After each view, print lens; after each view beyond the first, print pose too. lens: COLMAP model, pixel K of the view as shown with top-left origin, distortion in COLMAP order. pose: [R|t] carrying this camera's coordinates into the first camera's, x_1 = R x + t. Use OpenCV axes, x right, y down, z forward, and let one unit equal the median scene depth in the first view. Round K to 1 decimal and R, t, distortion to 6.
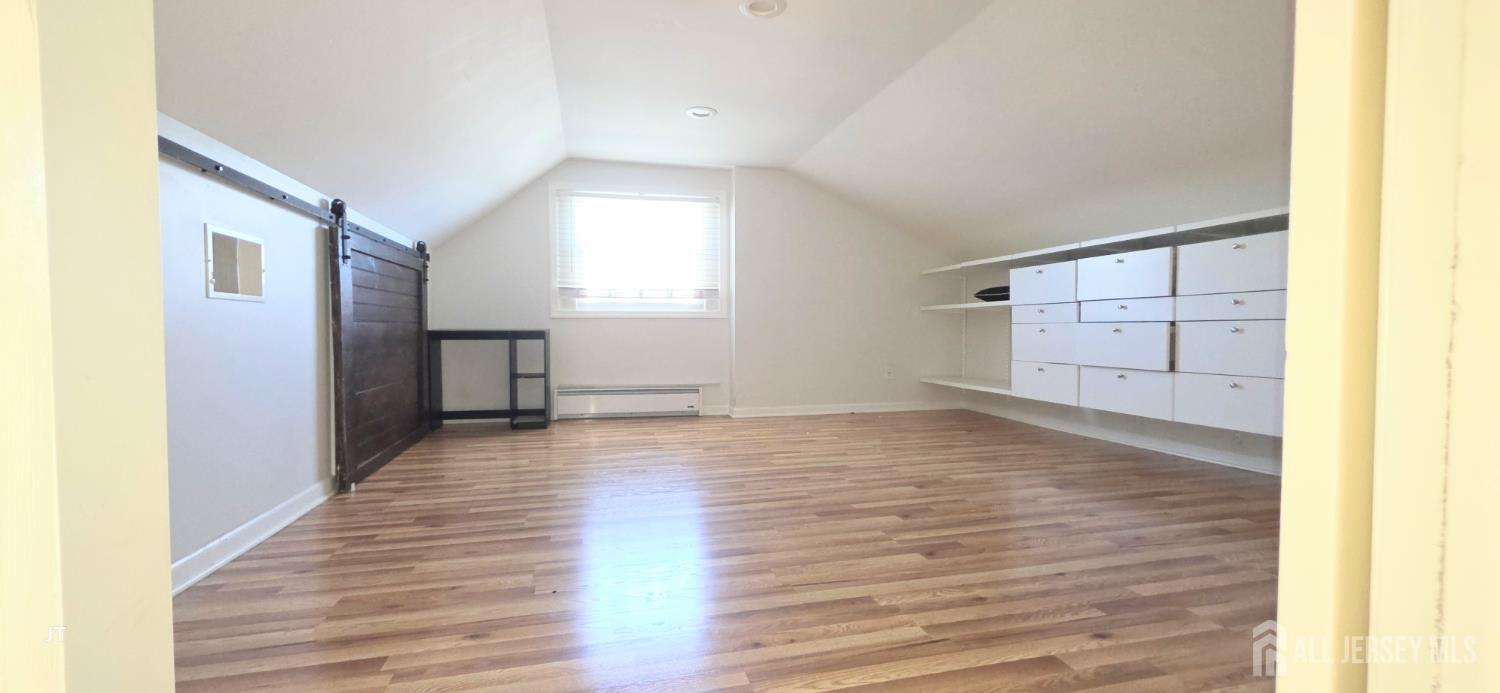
lens RADIAL K [[598.5, 0, 740.0], [0, 598.5, 349.3], [0, 0, 1]] dist [0.001797, -0.000101]
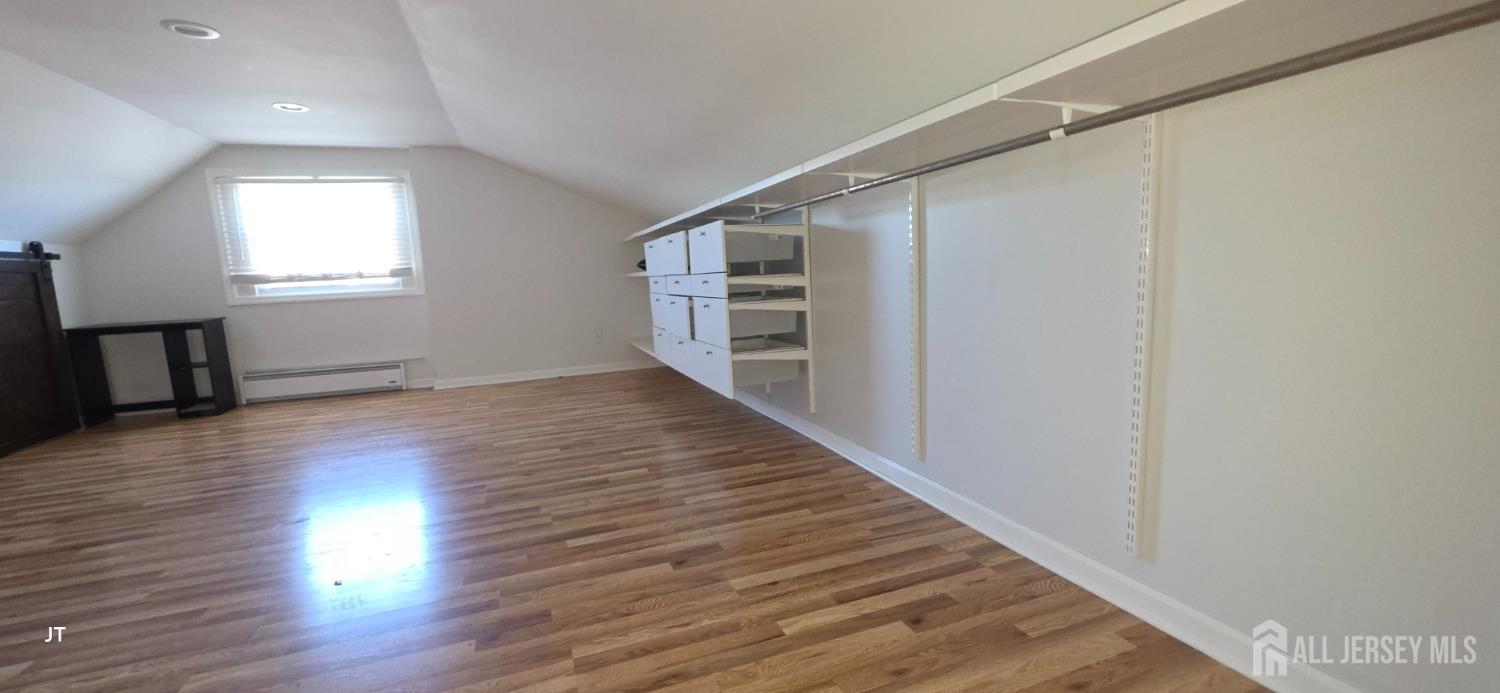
lens RADIAL K [[598.5, 0, 740.0], [0, 598.5, 349.3], [0, 0, 1]] dist [0.001797, -0.000101]
pose [[0.993978, -0.059526, 0.091999, 0.455533], [0.050655, 0.994099, 0.095925, -0.032752], [-0.097166, -0.090688, 0.991128, -0.102158]]
